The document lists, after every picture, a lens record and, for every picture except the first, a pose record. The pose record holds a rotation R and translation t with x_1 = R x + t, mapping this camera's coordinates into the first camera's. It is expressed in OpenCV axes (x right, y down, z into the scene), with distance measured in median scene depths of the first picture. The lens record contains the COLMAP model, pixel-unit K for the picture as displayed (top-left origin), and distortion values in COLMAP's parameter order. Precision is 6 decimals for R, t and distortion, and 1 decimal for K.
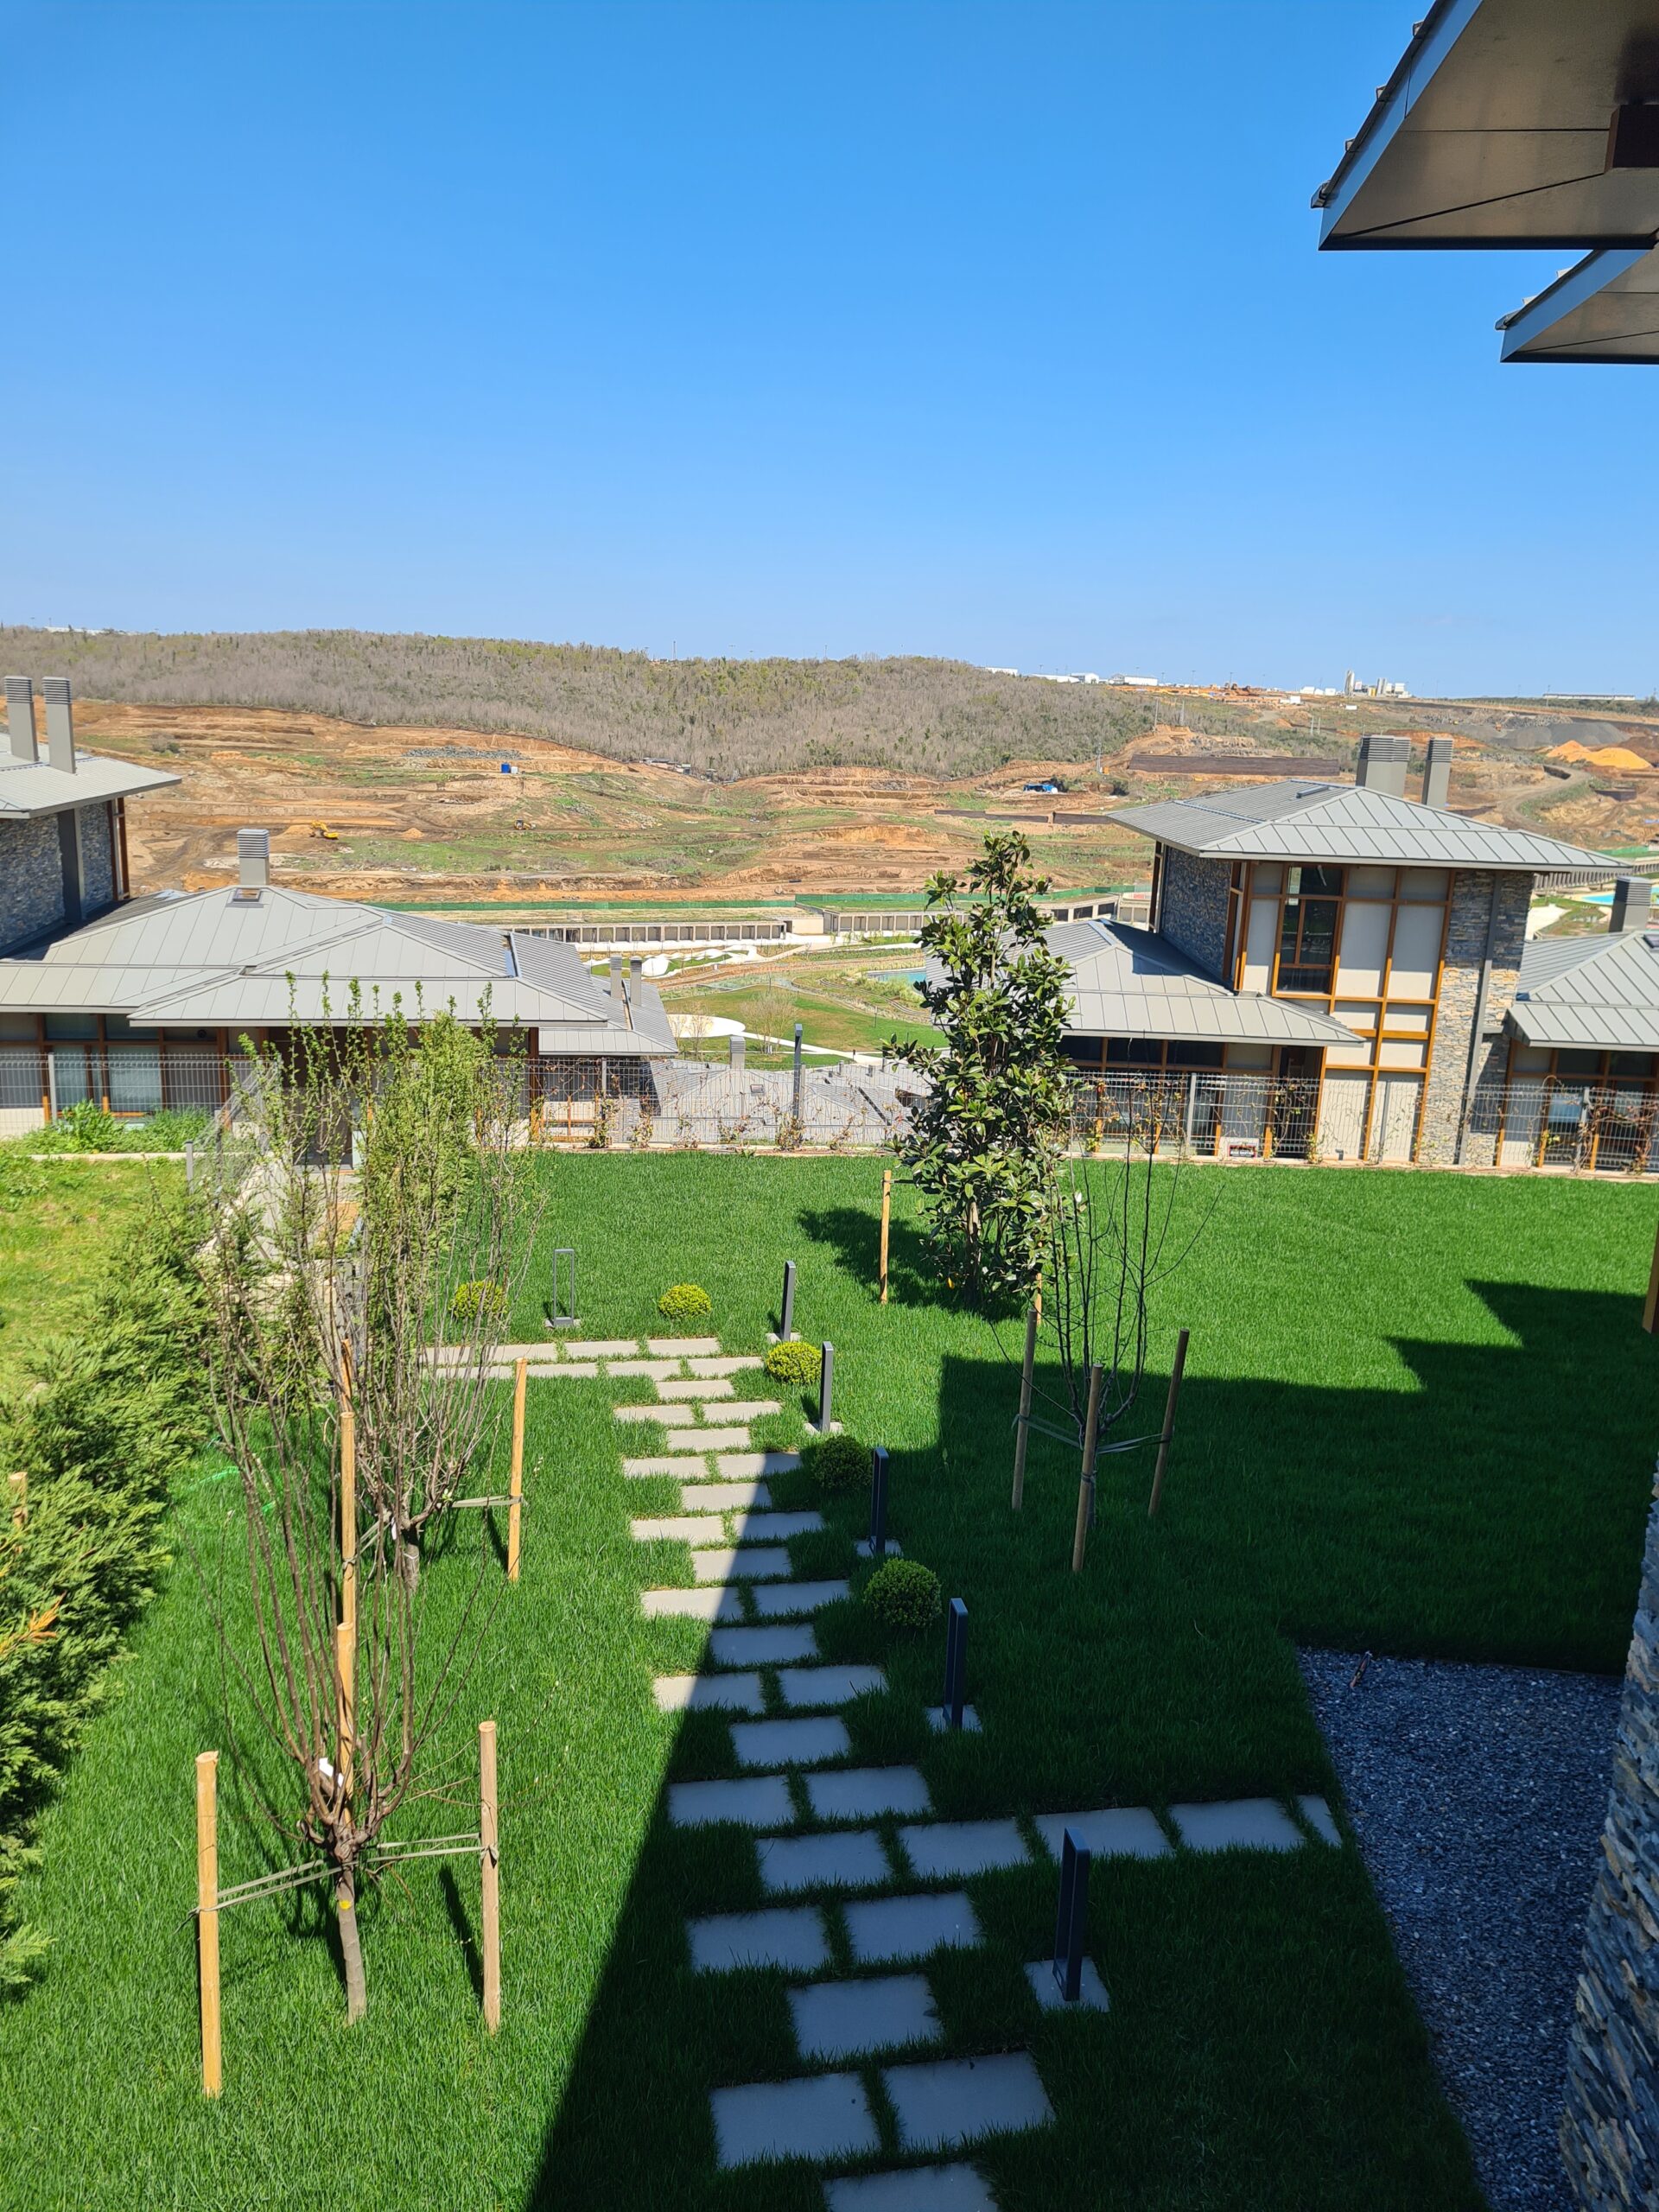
lens RADIAL K [[1641.9, 0, 837.6], [0, 1641.9, 1117.0], [0, 0, 1]] dist [0.058050, -0.033101]
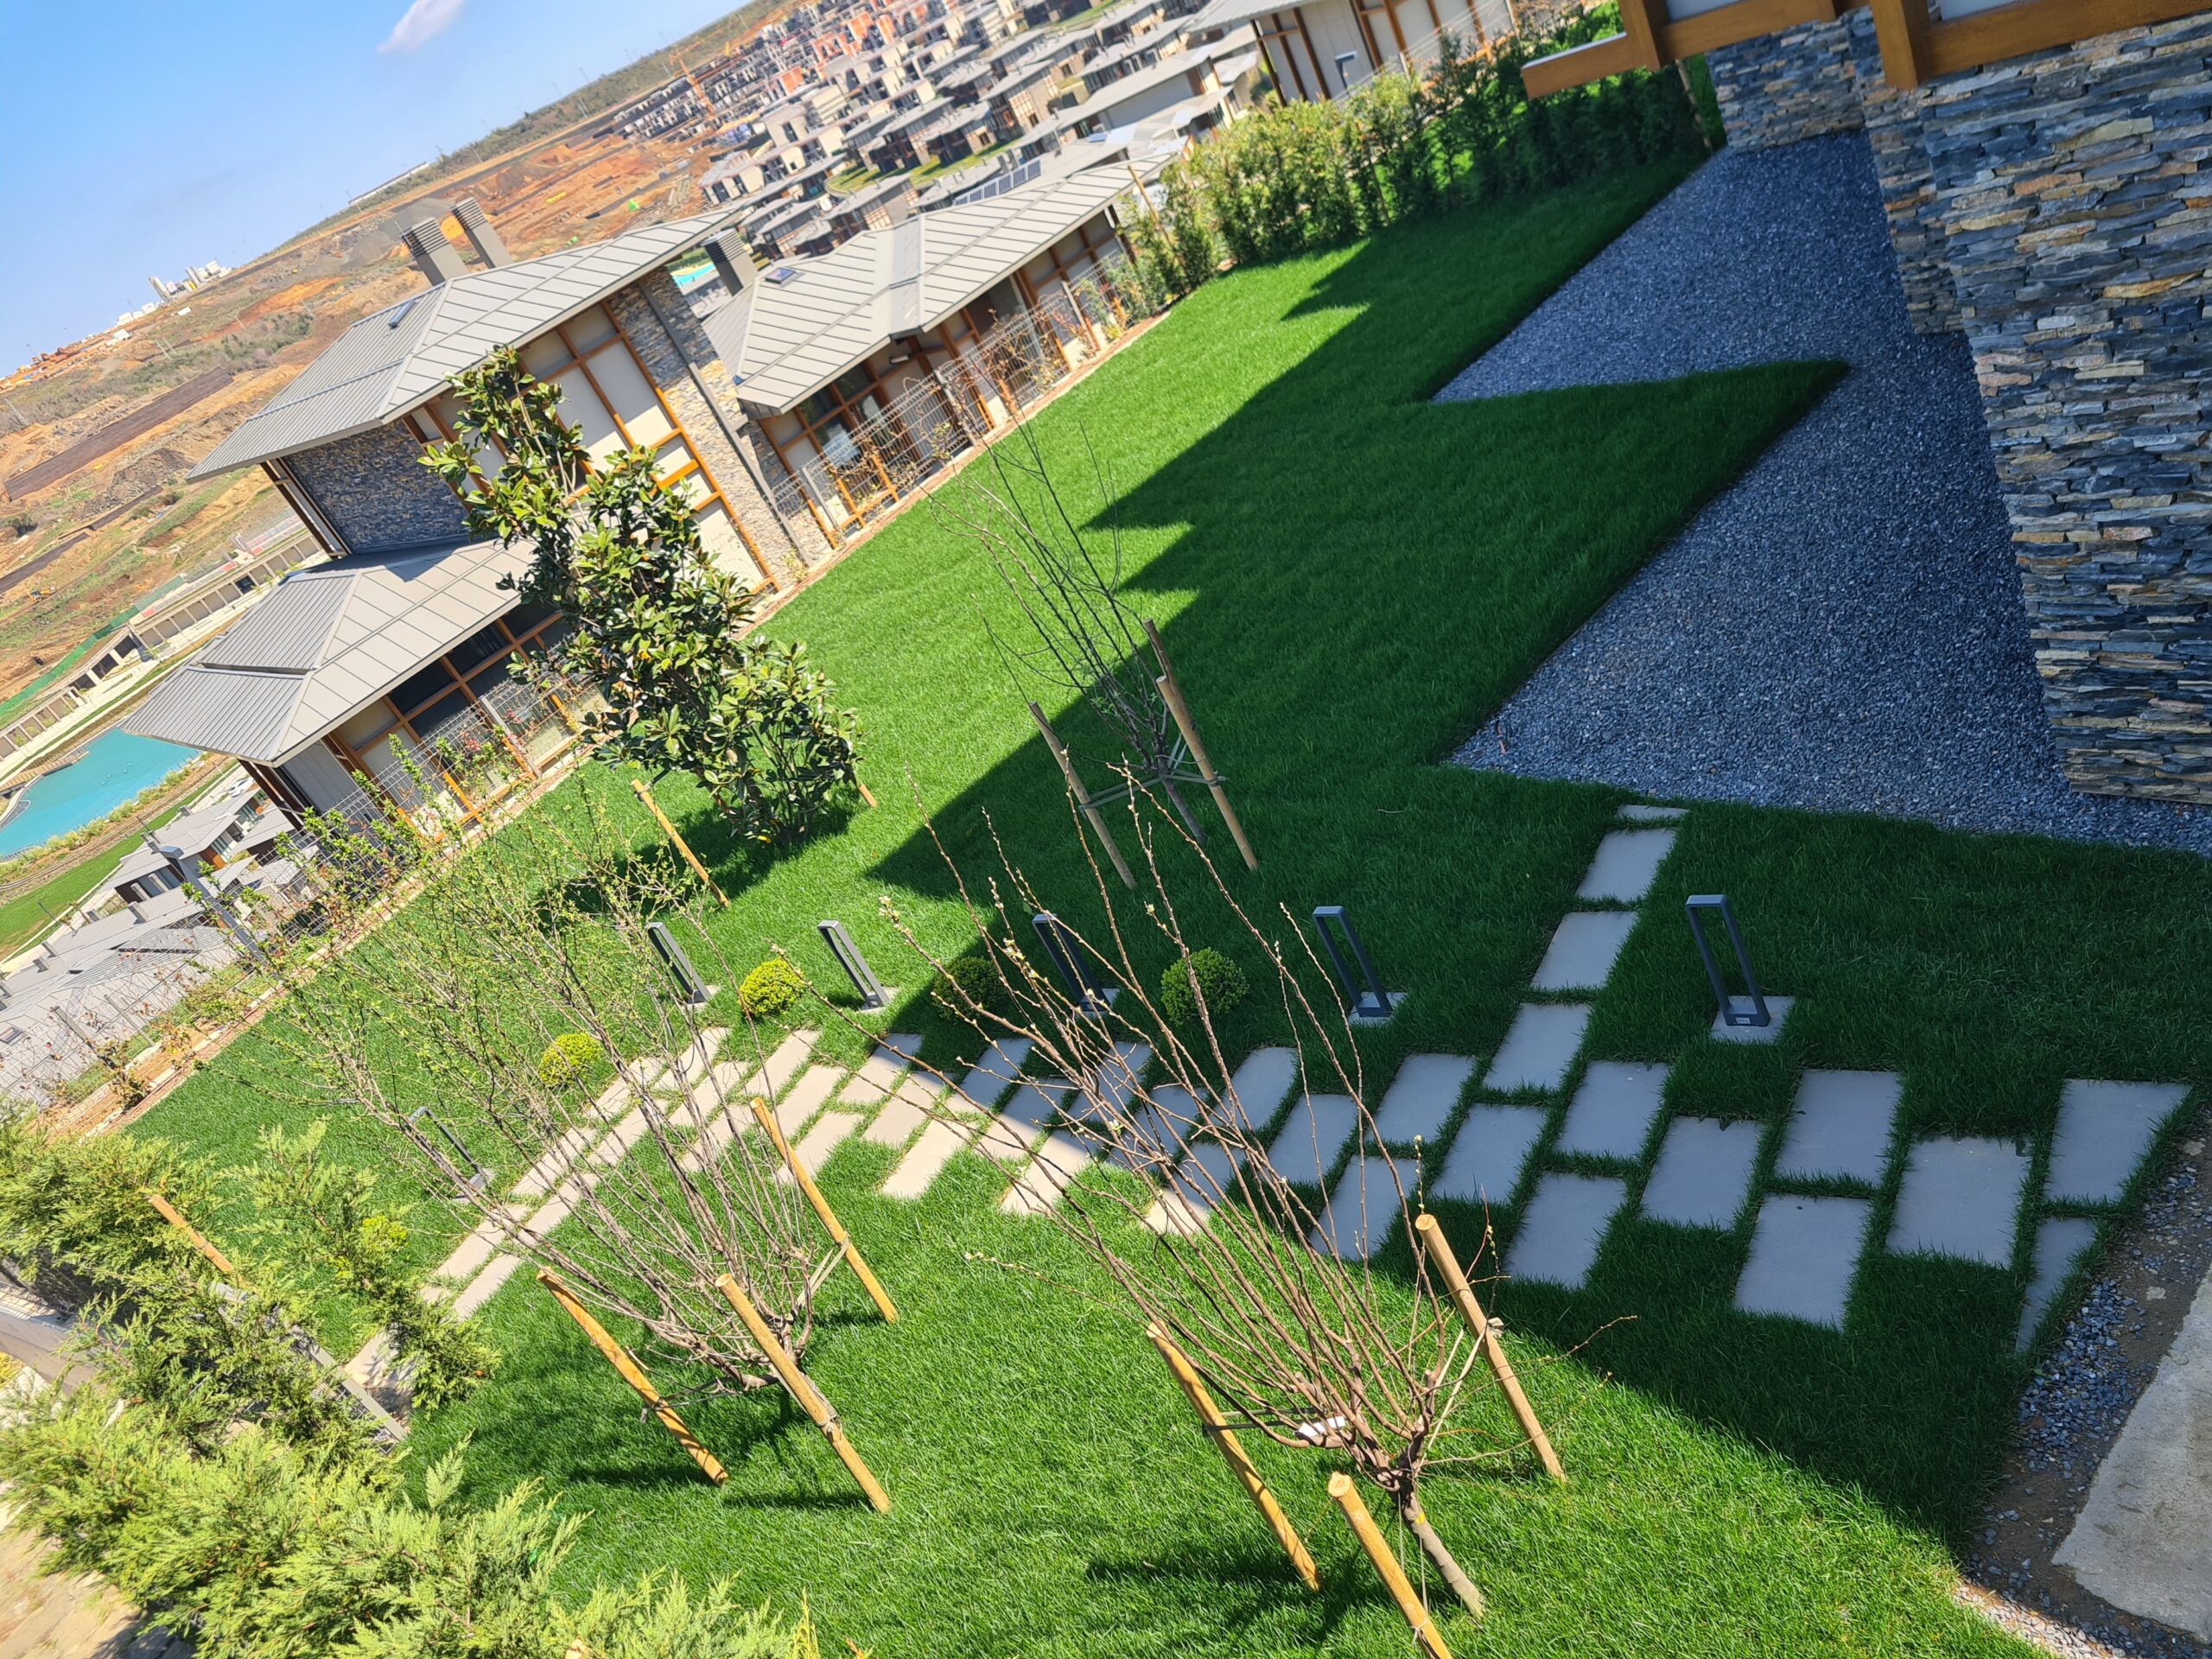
lens RADIAL K [[1648.0, 0, 1128.3], [0, 1648.0, 852.6], [0, 0, 1]] dist [0.056695, -0.035440]
pose [[0.595216, -0.650248, 0.472118, -0.232630], [0.585707, 0.753311, 0.299114, -0.043138], [-0.550150, 0.098485, 0.829238, 0.154499]]
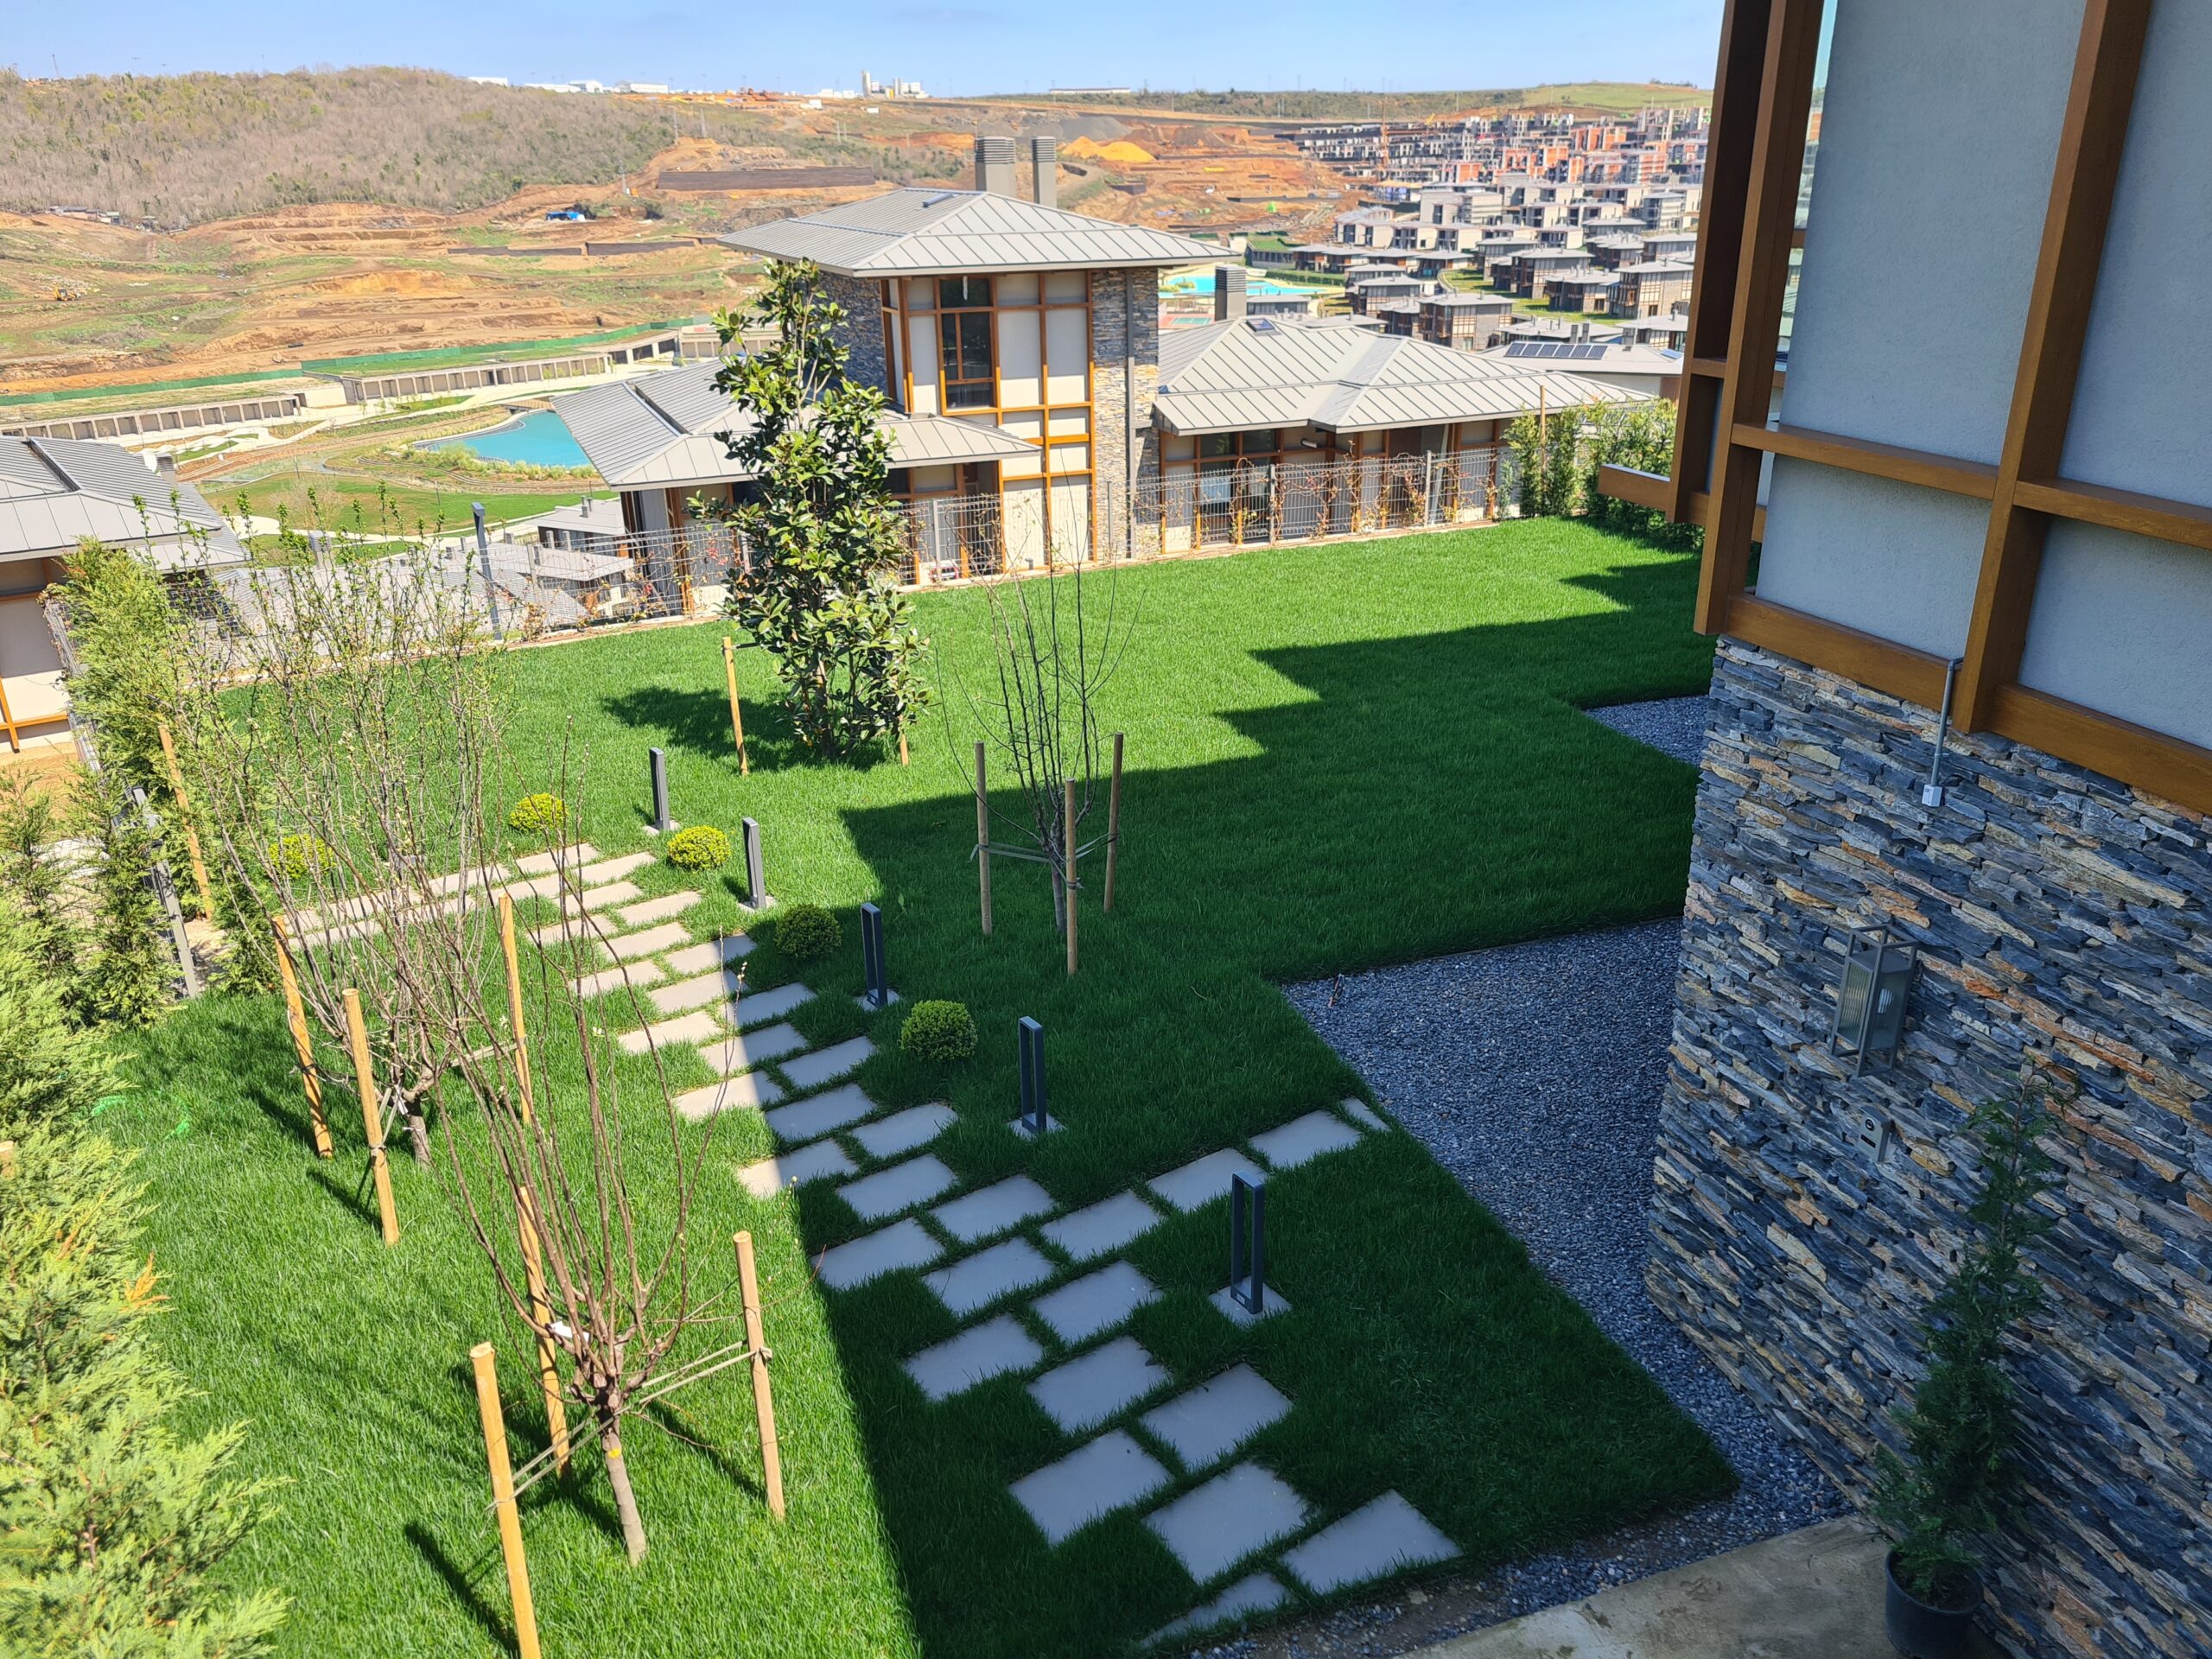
lens RADIAL K [[1641.9, 0, 1113.1], [0, 1641.9, 823.1], [0, 0, 1]] dist [0.058050, -0.033101]
pose [[0.909502, -0.204582, 0.361873, -0.128379], [0.144553, 0.971836, 0.186114, -0.007789], [-0.389757, -0.116962, 0.913460, 0.022211]]
